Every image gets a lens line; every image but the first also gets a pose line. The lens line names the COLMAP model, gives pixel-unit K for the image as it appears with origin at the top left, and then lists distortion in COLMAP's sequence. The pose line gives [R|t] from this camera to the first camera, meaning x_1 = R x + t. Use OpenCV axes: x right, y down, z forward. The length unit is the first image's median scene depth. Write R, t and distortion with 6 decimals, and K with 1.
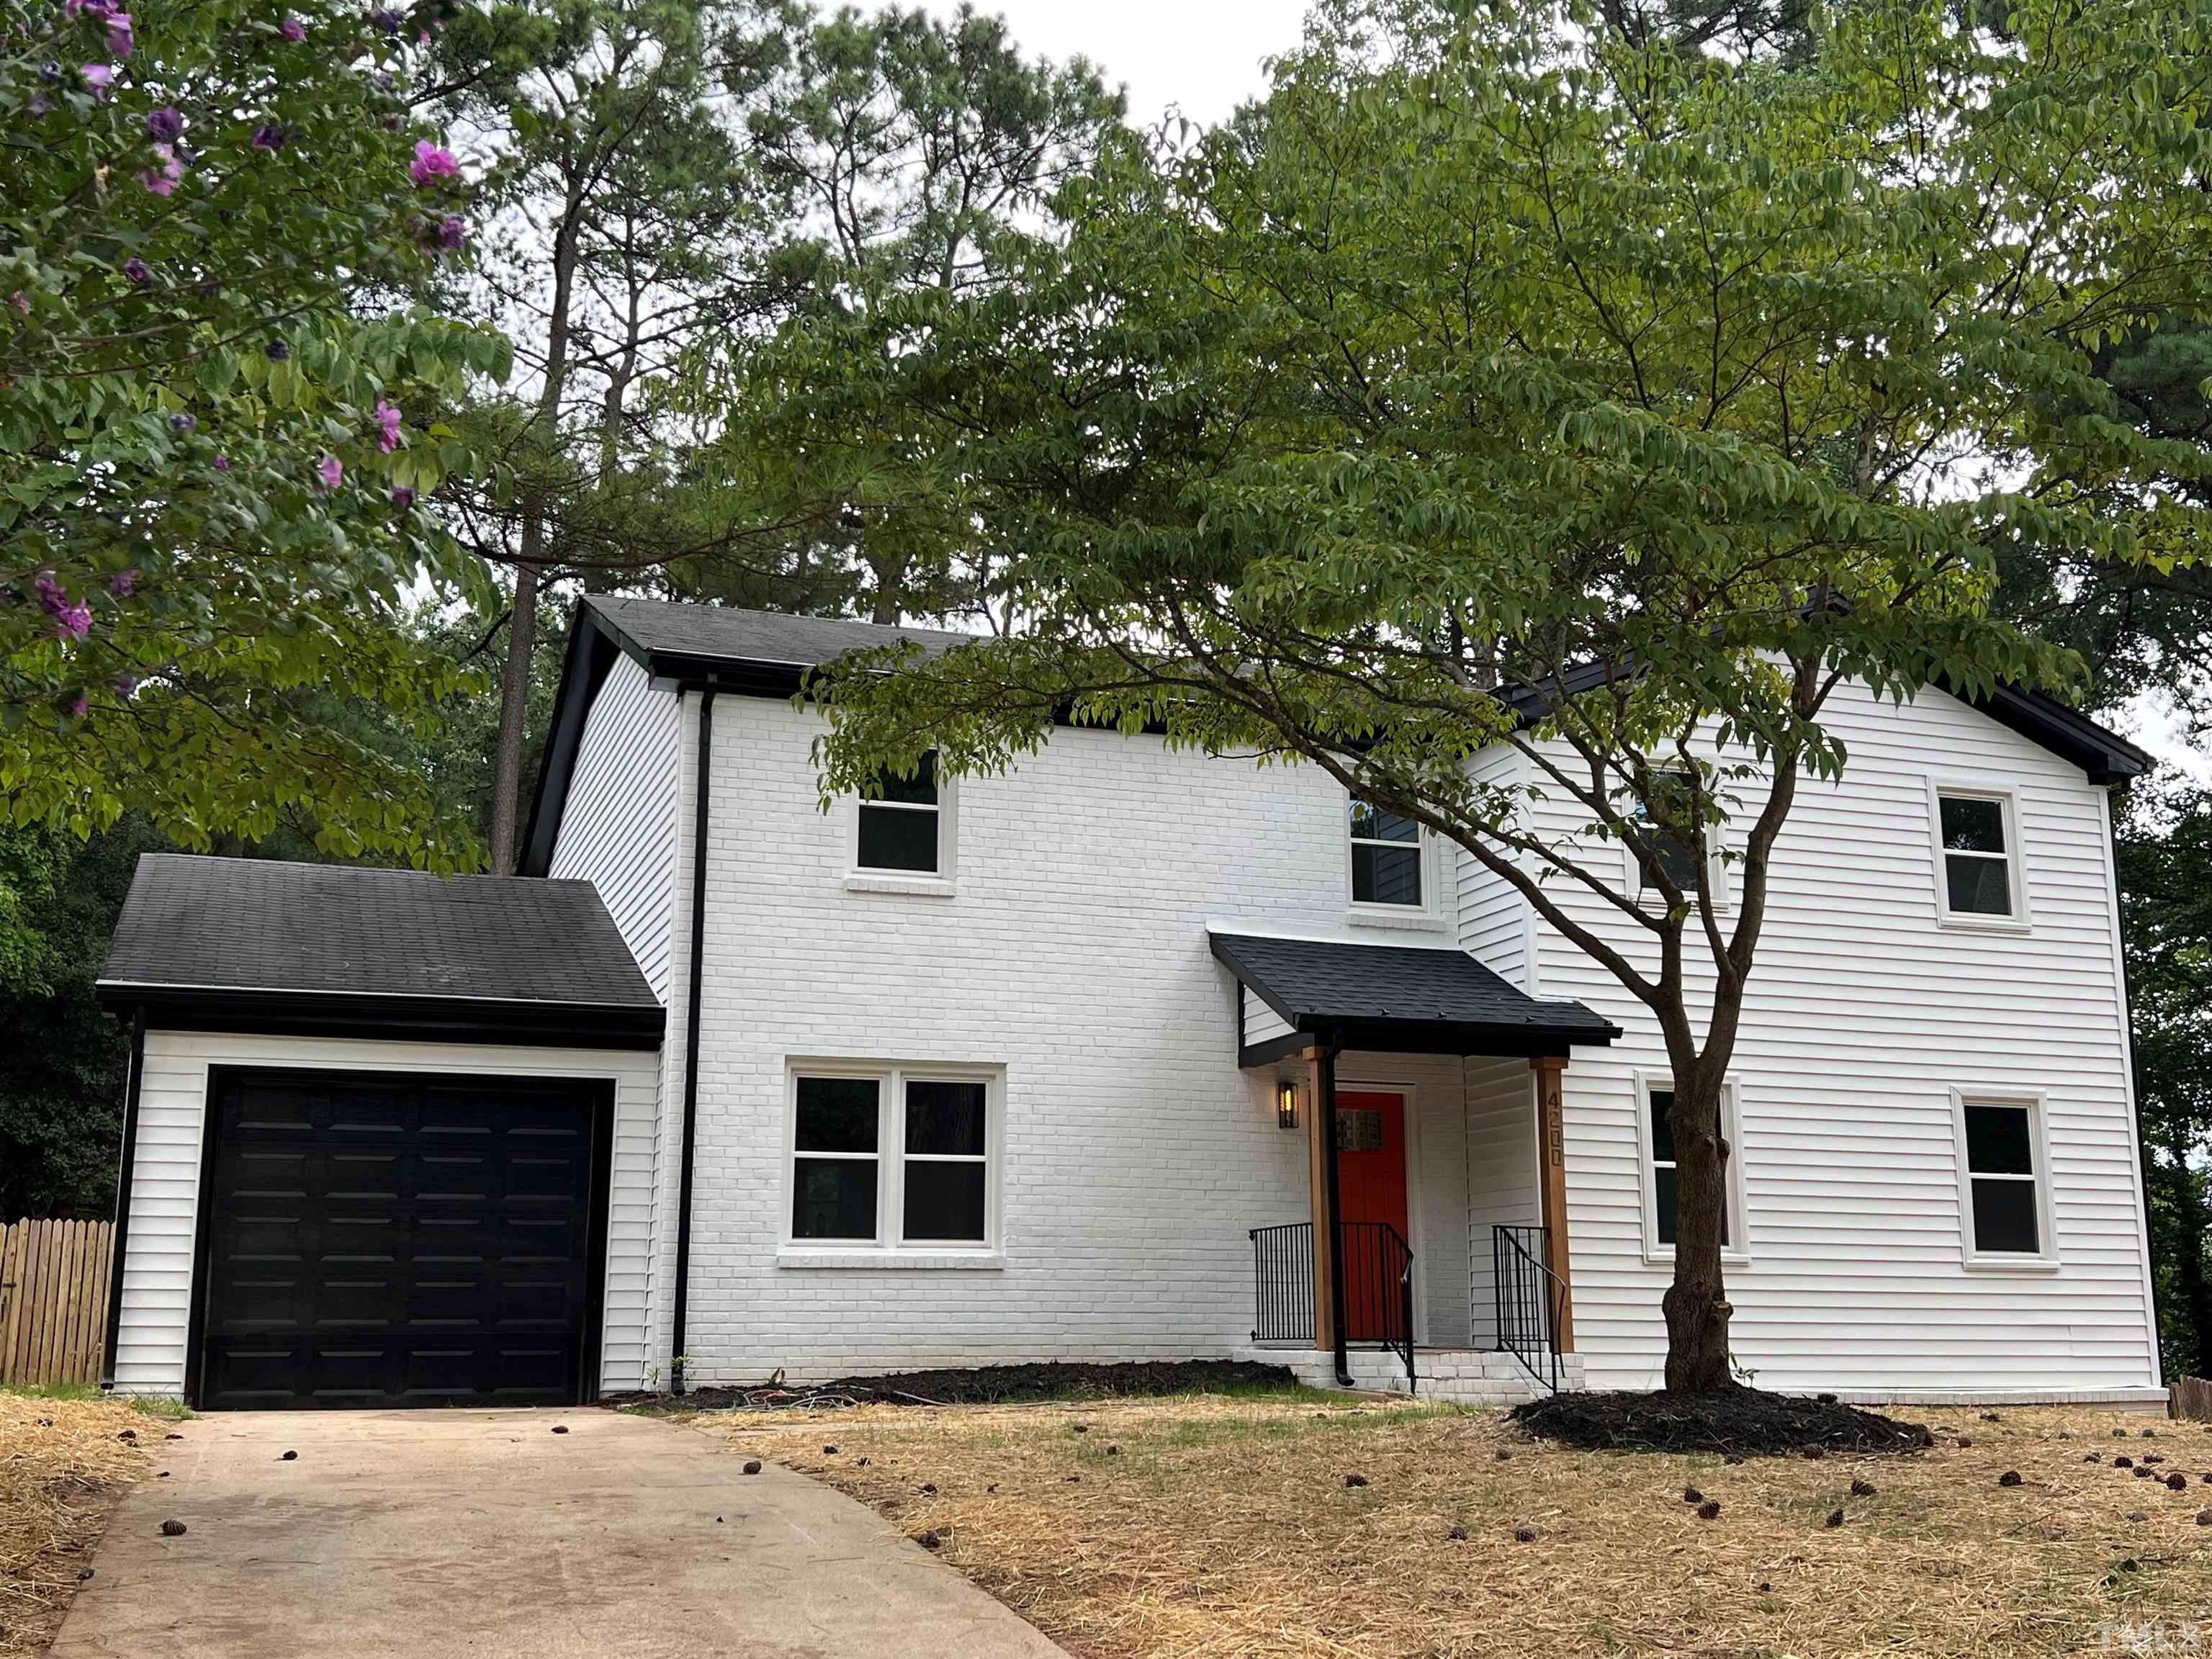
lens RADIAL K [[2476.9, 0, 1106.0], [0, 2476.9, 829.5], [0, 0, 1]] dist [0.274427, -0.871334]
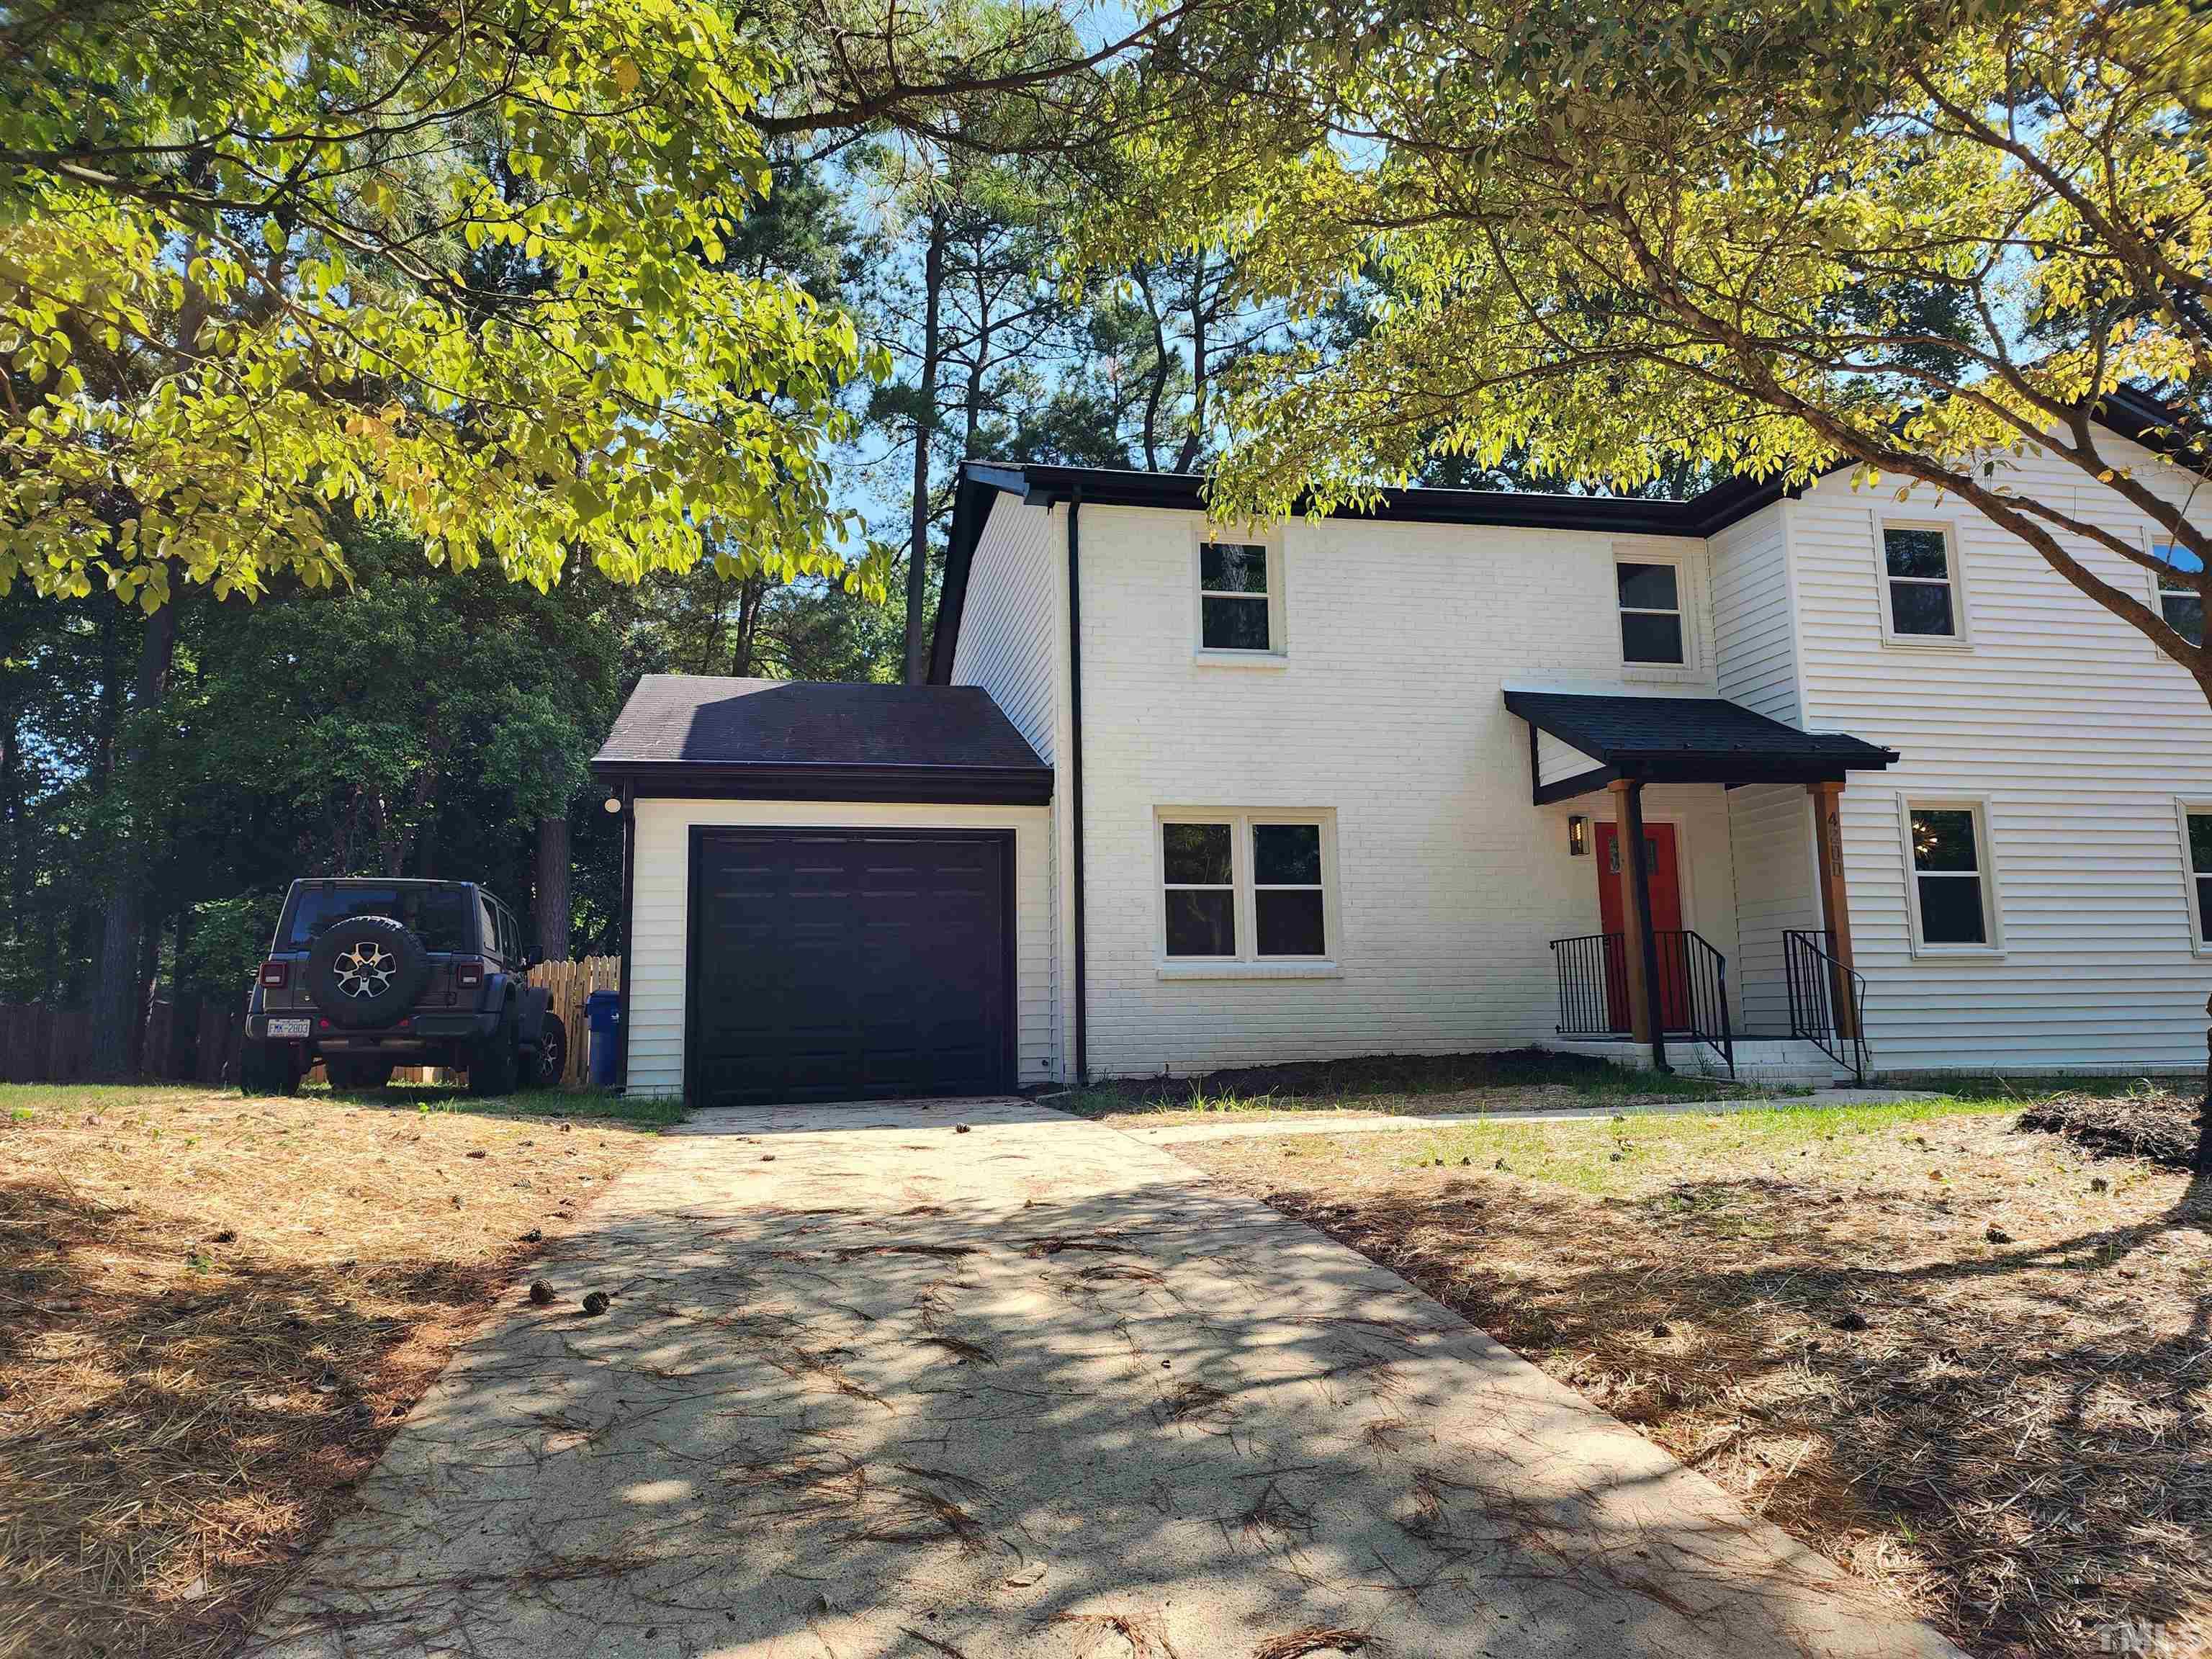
lens RADIAL K [[1478.1, 0, 1106.0], [0, 1478.1, 829.5], [0, 0, 1]] dist [0.078013, -0.052355]
pose [[0.993180, -0.034793, -0.111276, -0.071487], [0.043483, 0.996110, 0.076647, 0.046404], [0.108176, -0.080963, 0.990829, 0.292677]]
